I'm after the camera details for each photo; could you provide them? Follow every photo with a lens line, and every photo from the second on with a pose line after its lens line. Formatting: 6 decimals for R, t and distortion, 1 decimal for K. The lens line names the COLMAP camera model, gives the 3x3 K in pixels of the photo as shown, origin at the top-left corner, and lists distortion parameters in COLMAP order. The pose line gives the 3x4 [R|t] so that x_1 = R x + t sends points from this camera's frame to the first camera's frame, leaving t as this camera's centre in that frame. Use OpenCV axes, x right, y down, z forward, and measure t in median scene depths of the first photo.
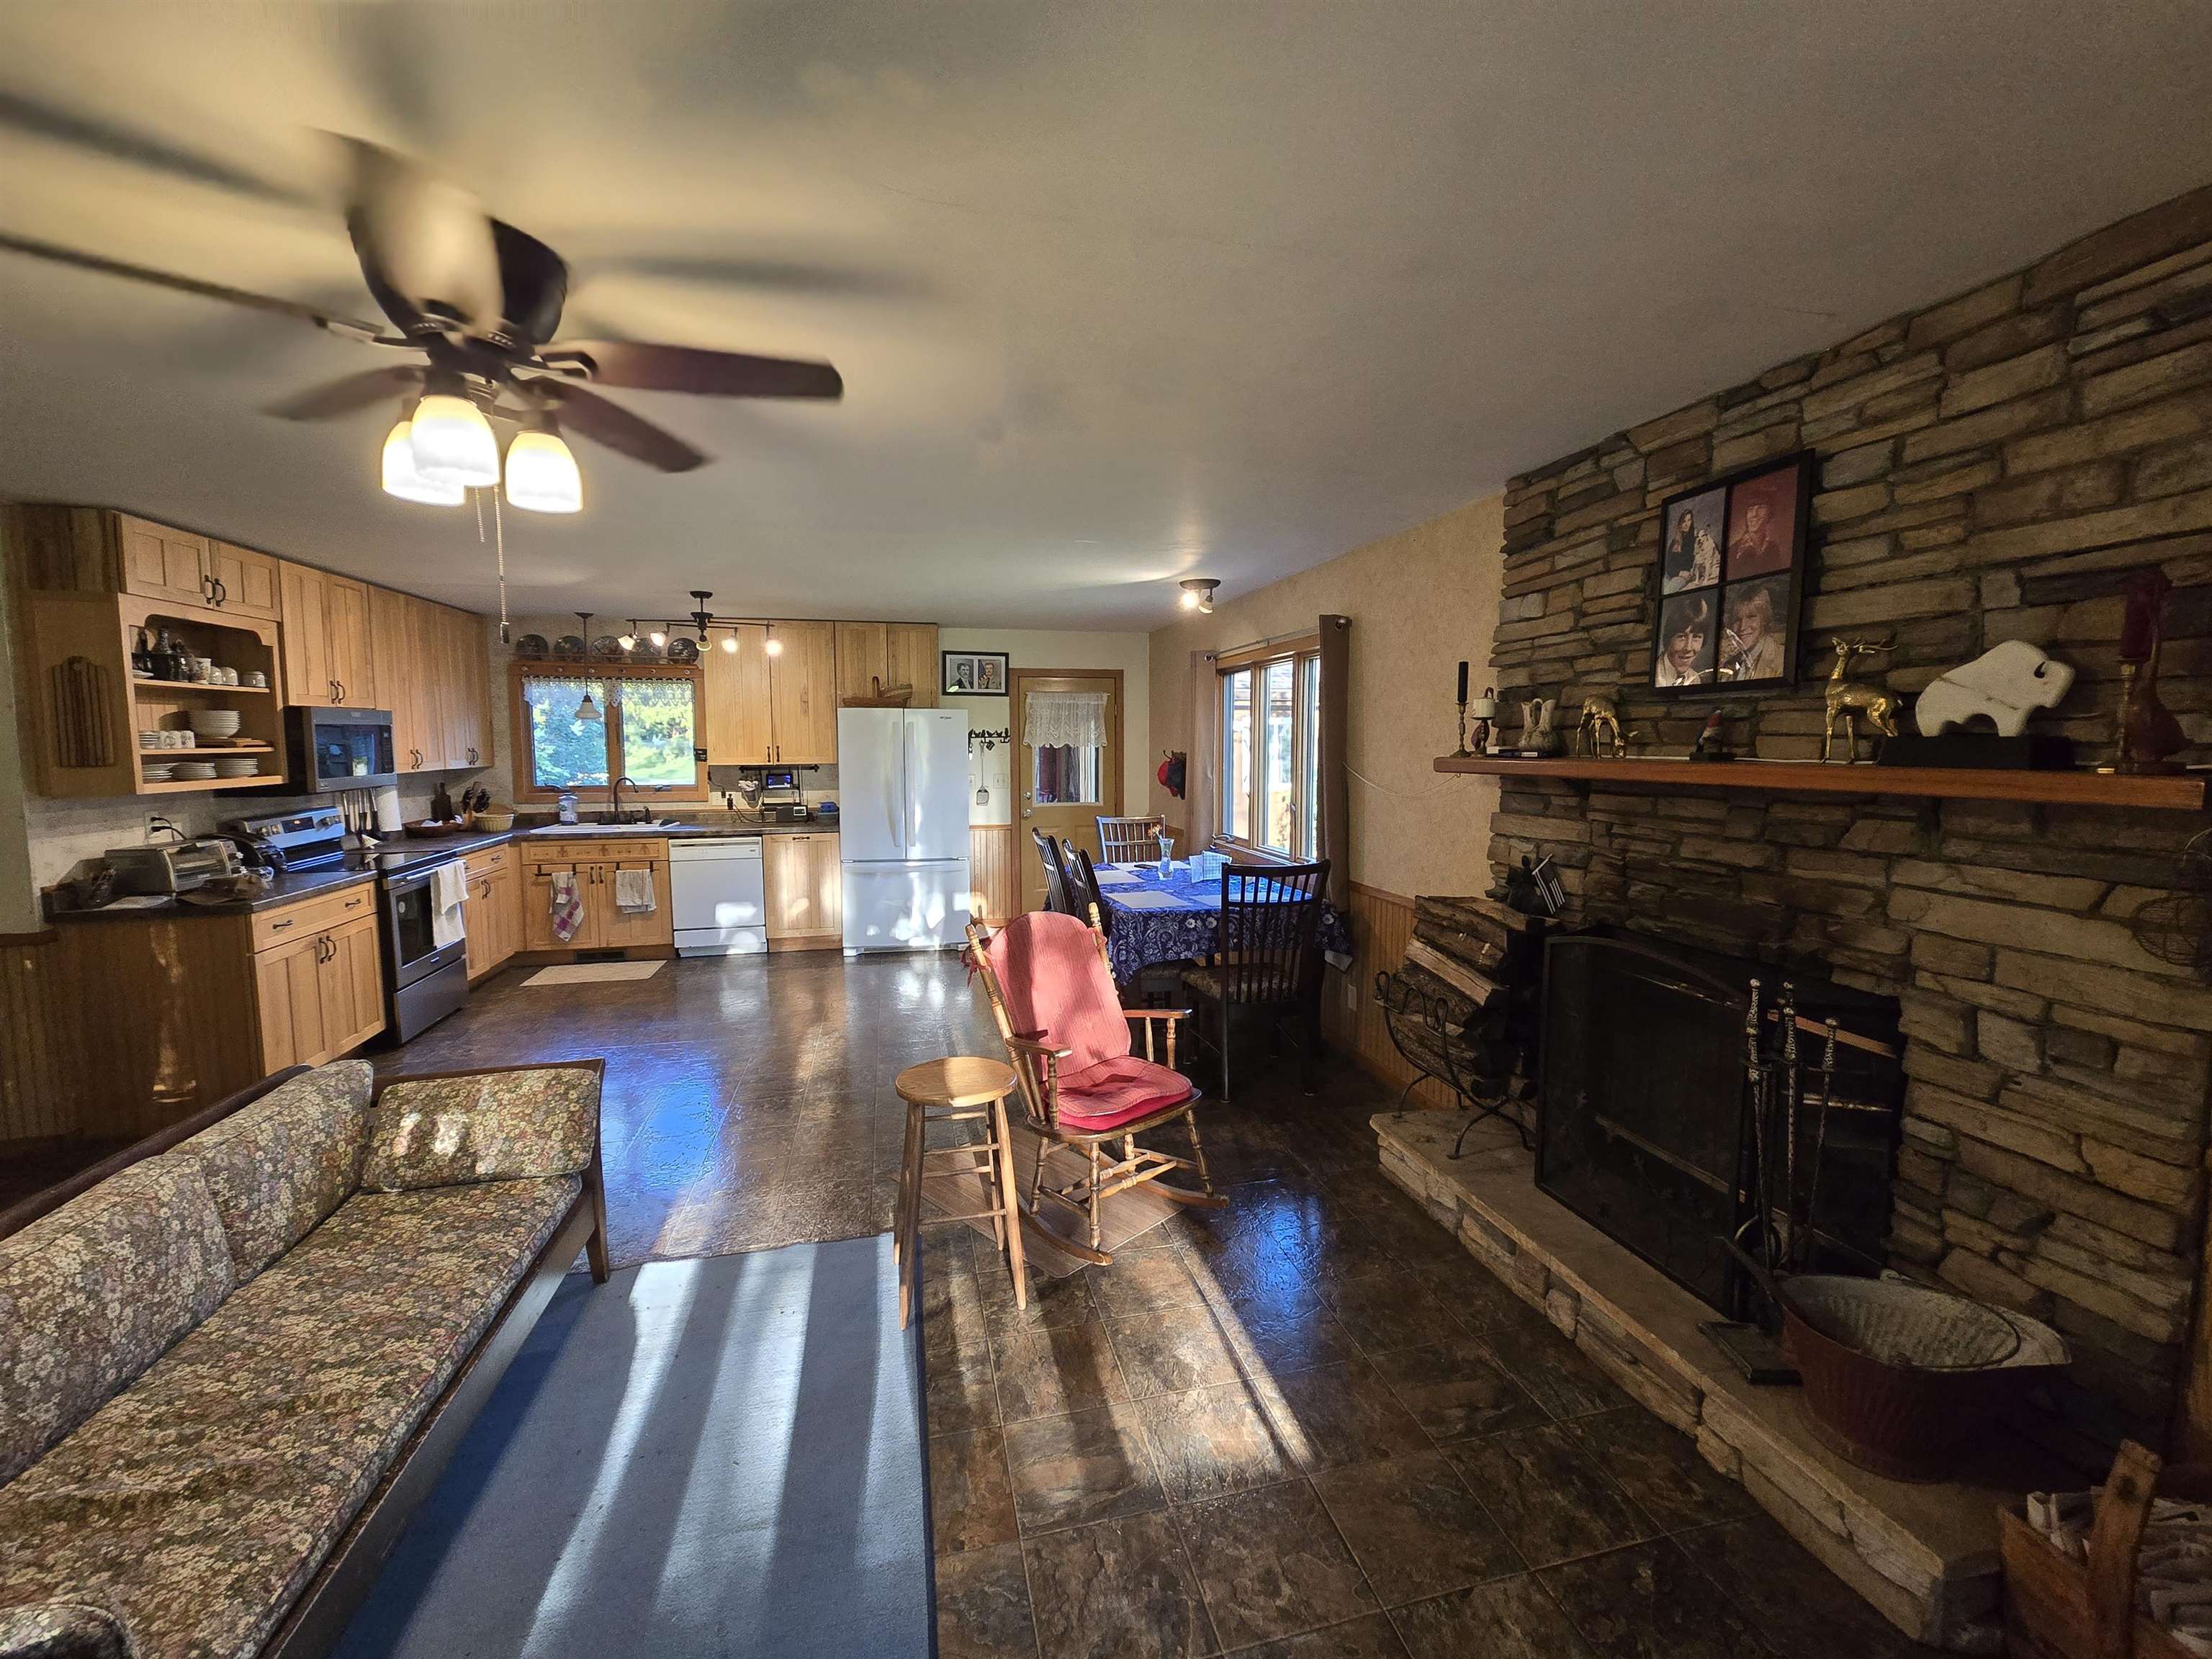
lens RADIAL K [[912.8, 0, 1117.5], [0, 912.8, 815.7], [0, 0, 1]] dist [-0.000668, -0.000265]
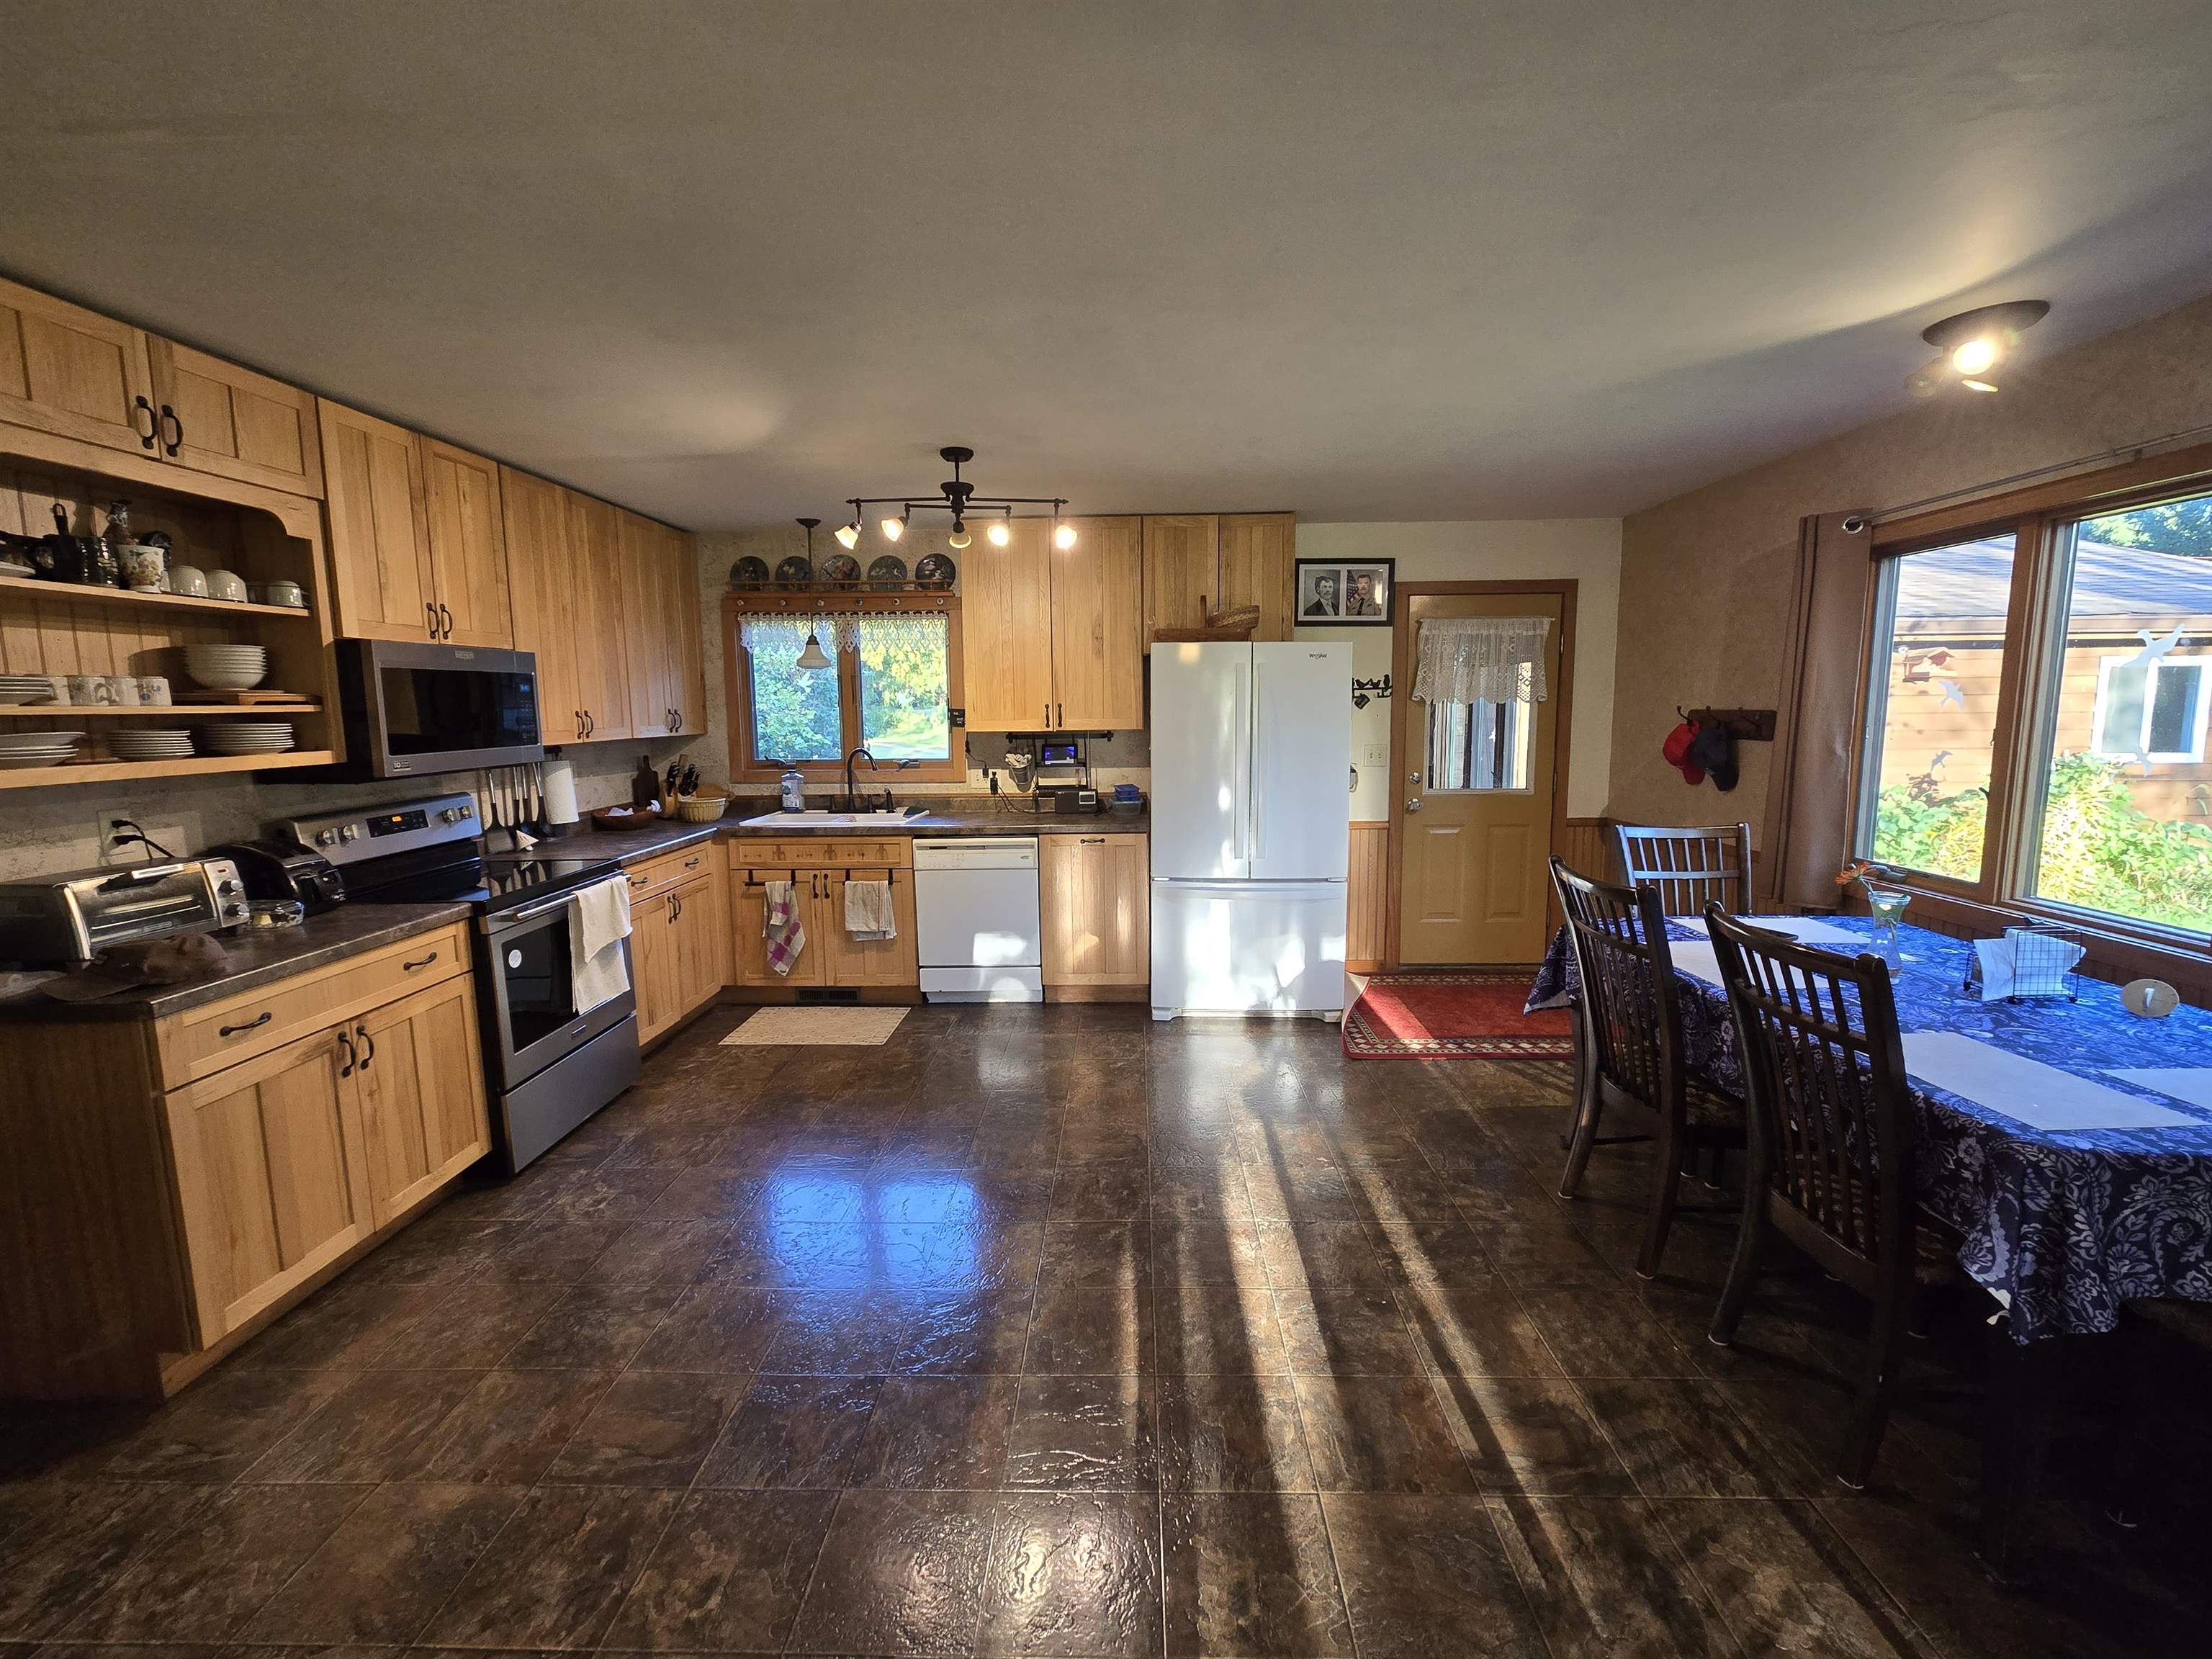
lens RADIAL K [[908.1, 0, 1106.9], [0, 908.1, 815.4], [0, 0, 1]] dist [-0.000209, 0.000557]
pose [[0.963479, 0.023470, -0.266754, -0.167053], [-0.013351, 0.999123, 0.039685, -0.021920], [0.267451, -0.034674, 0.962947, 0.378427]]
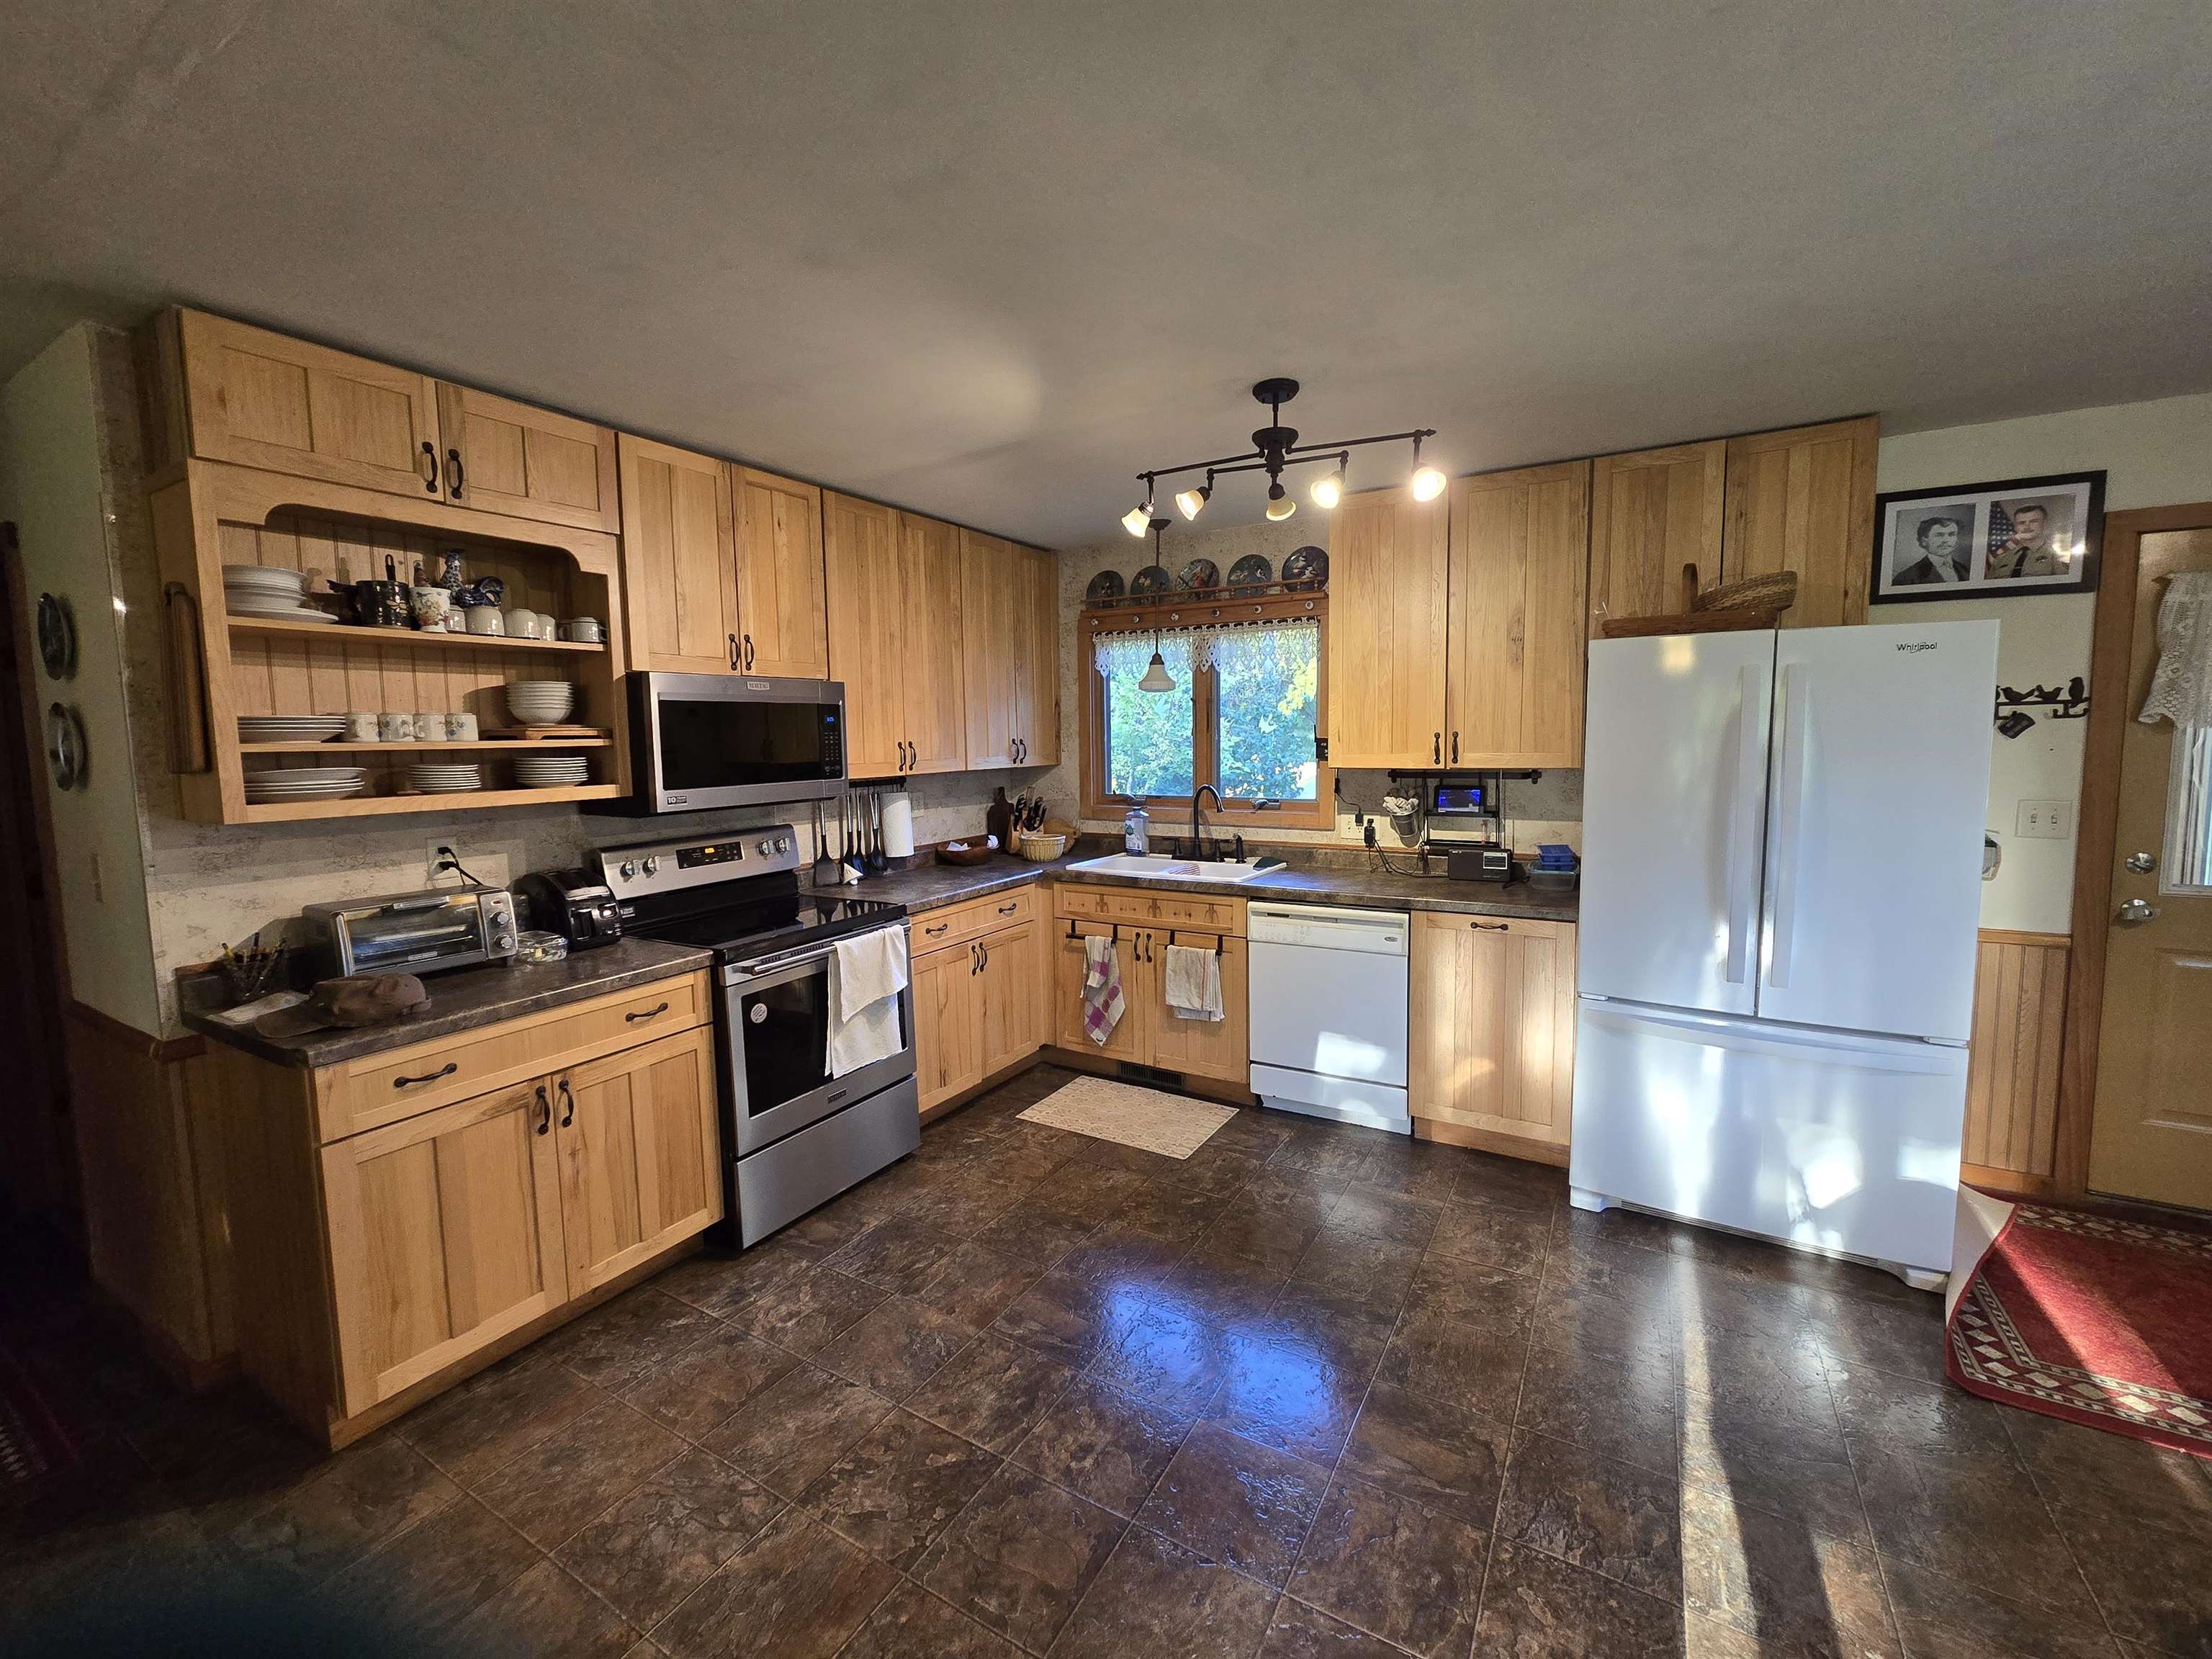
lens RADIAL K [[908.1, 0, 1106.9], [0, 908.1, 815.4], [0, 0, 1]] dist [-0.000209, 0.000557]
pose [[0.713549, 0.052927, -0.698603, -0.170859], [-0.045979, 0.998530, 0.028687, -0.039102], [0.699095, 0.011652, 0.714934, 0.552422]]
